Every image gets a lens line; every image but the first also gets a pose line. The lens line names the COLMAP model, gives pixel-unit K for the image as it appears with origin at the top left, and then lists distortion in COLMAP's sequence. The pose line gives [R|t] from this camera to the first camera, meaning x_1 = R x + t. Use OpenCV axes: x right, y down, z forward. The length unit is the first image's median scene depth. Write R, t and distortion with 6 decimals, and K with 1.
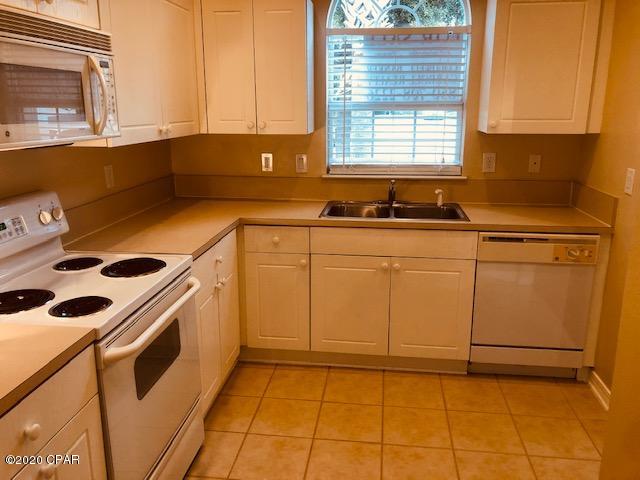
lens RADIAL K [[534.4, 0, 319.5], [0, 534.4, 239.3], [0, 0, 1]] dist [0.057408, 0.004976]
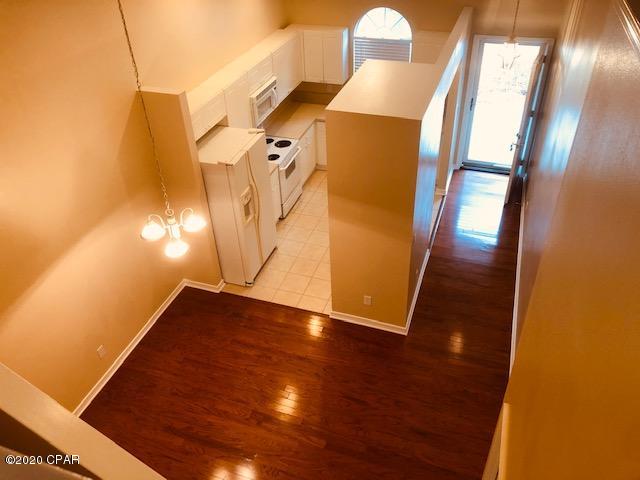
lens RADIAL K [[534.4, 0, 320.8], [0, 534.4, 239.6], [0, 0, 1]] dist [0.057408, 0.004976]
pose [[0.977889, 0.100313, -0.183493, 0.545892], [-0.023028, 0.923758, 0.382283, -0.638171], [0.207851, -0.369605, 0.905643, -2.122170]]
